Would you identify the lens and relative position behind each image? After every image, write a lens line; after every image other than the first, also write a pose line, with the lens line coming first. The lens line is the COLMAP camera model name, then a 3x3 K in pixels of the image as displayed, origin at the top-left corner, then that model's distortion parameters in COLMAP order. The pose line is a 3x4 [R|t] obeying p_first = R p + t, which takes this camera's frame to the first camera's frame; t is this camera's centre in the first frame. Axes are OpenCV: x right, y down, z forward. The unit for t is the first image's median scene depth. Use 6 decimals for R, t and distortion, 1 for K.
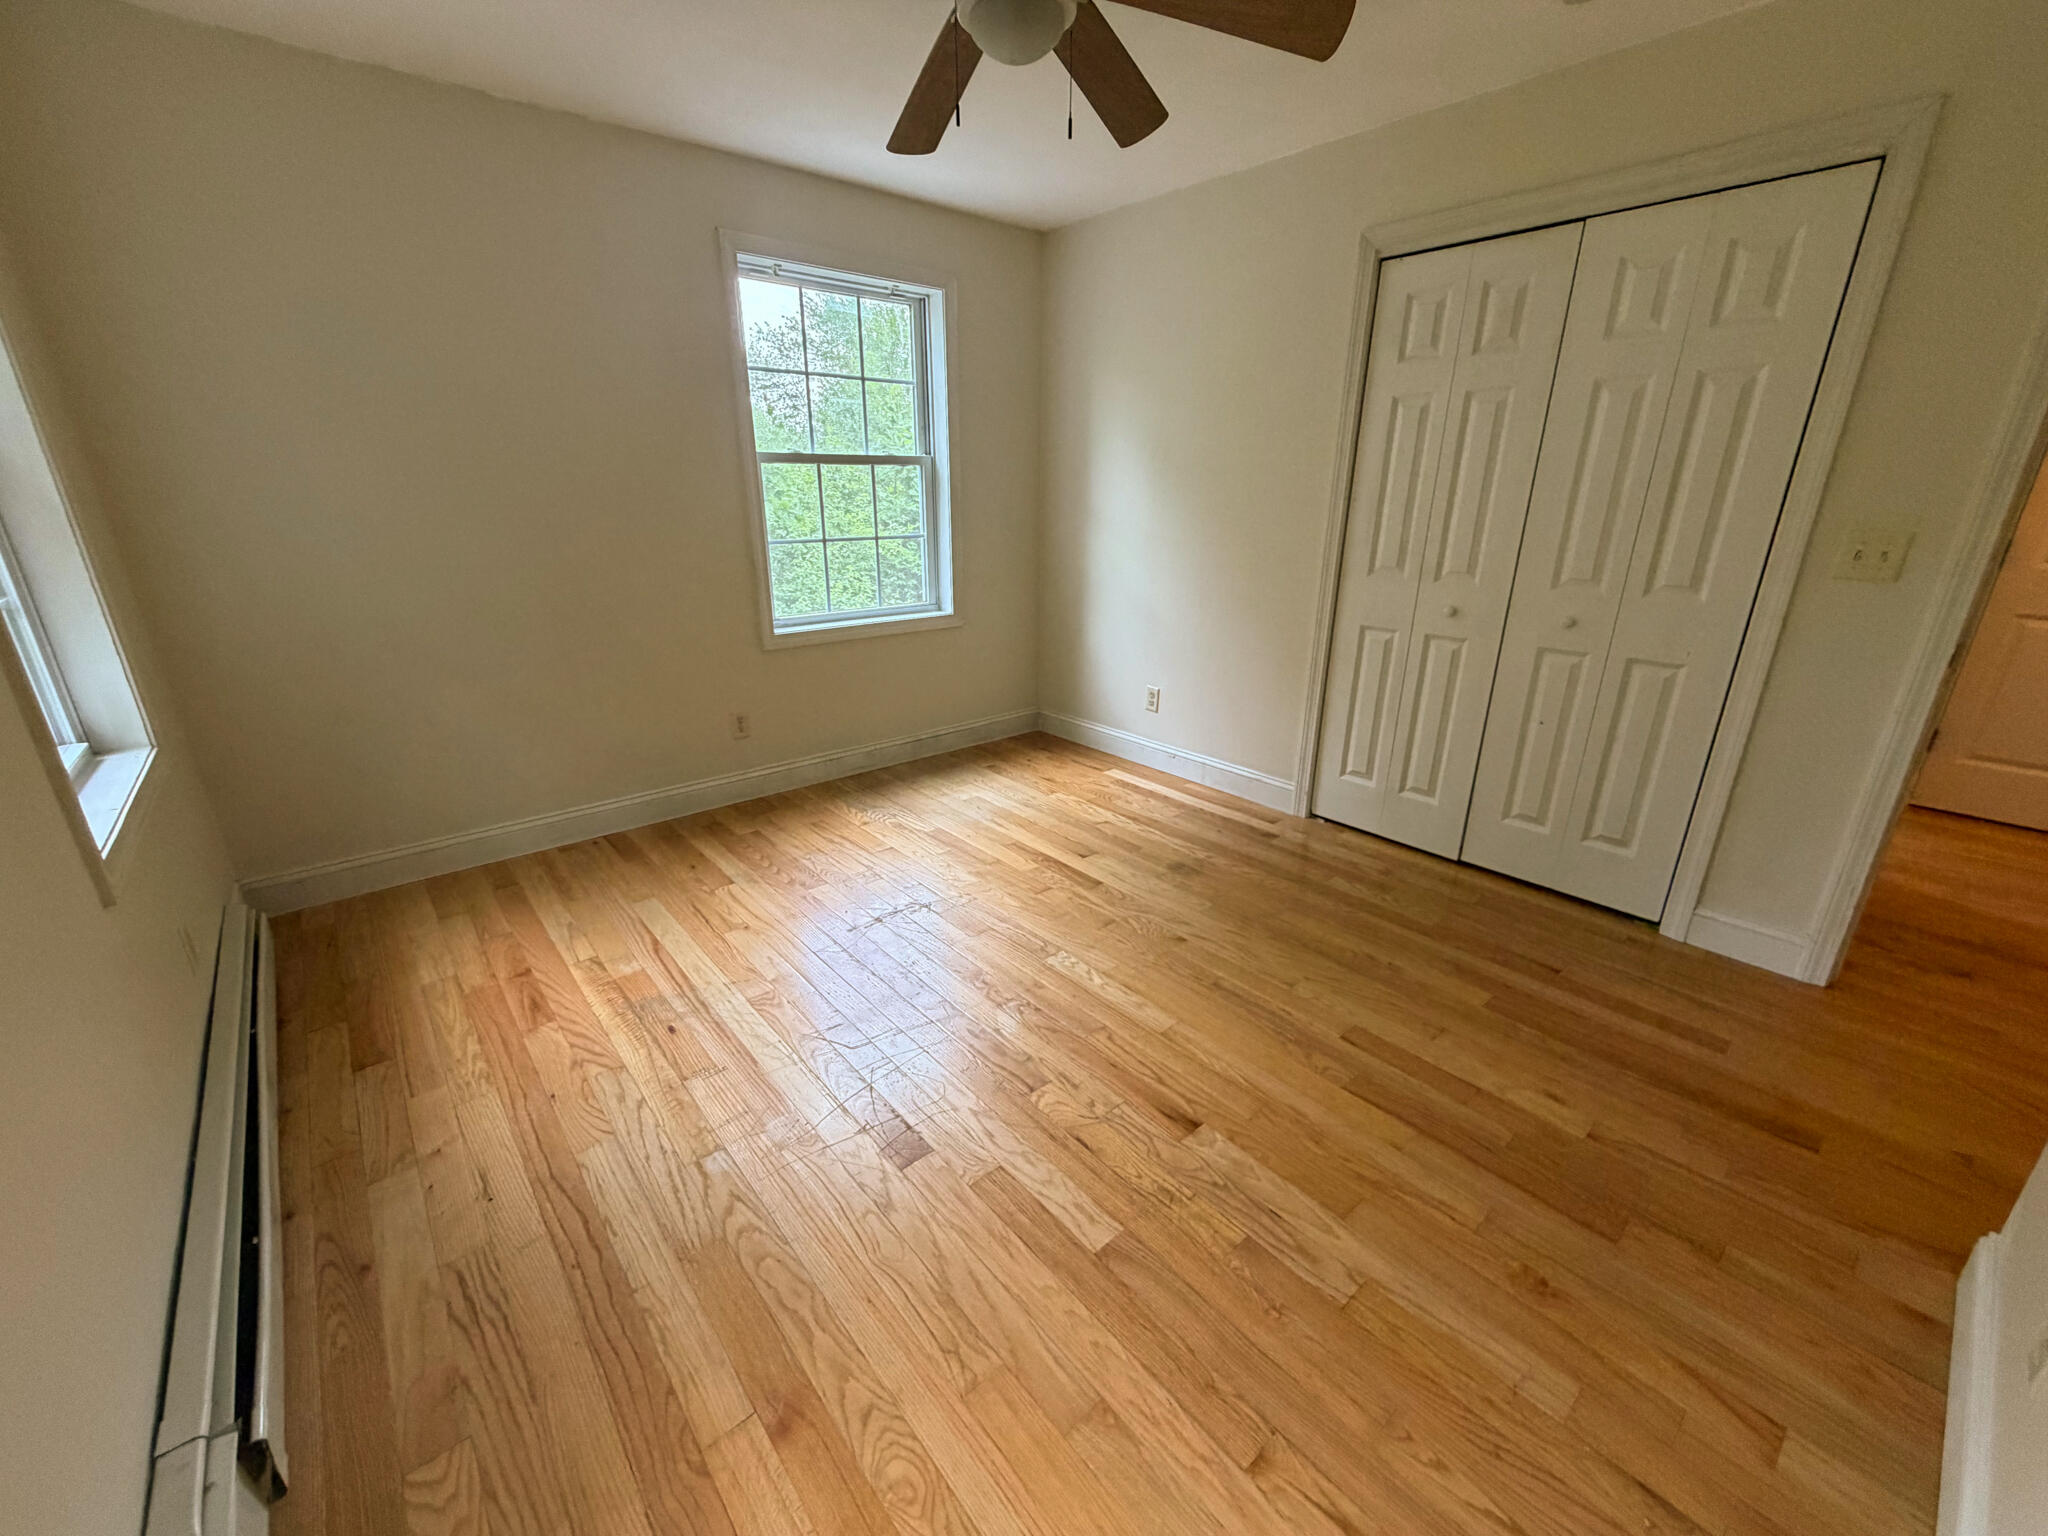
lens RADIAL K [[817.2, 0, 1018.2], [0, 817.2, 767.9], [0, 0, 1]] dist [-0.000534, 0.000451]
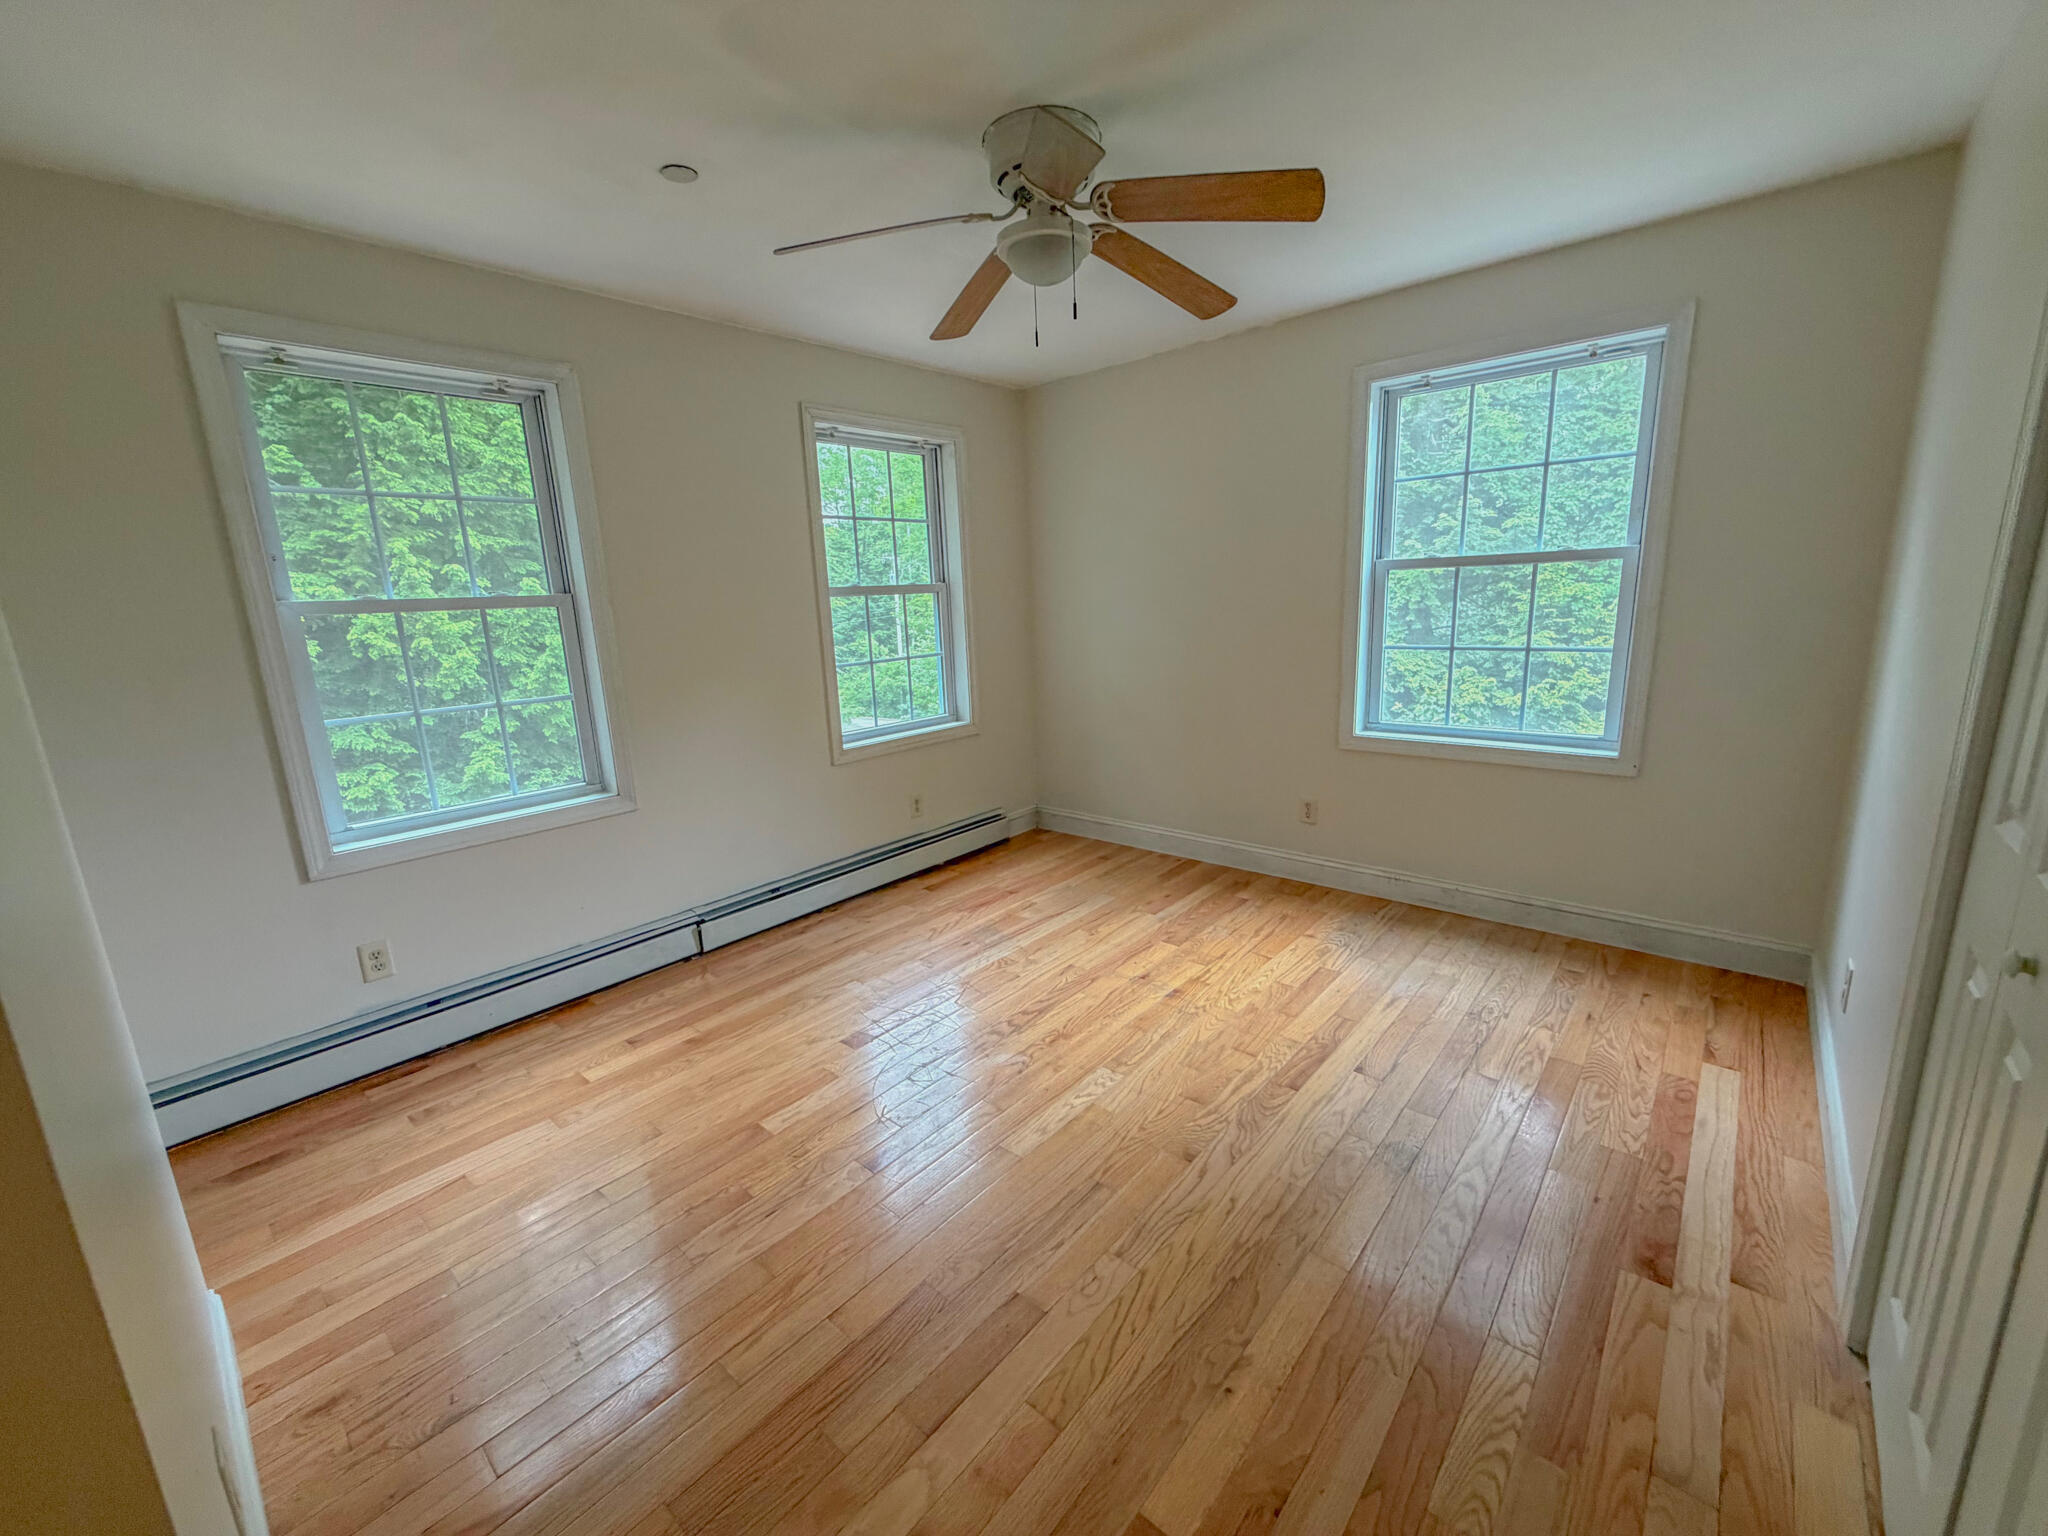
lens RADIAL K [[817.2, 0, 1028.7], [0, 817.2, 769.6], [0, 0, 1]] dist [-0.000534, 0.000451]
pose [[0.145865, 0.201305, -0.968607, 0.752707], [-0.285149, 0.946082, 0.153683, -0.195264], [0.947319, 0.253780, 0.195402, 0.516221]]
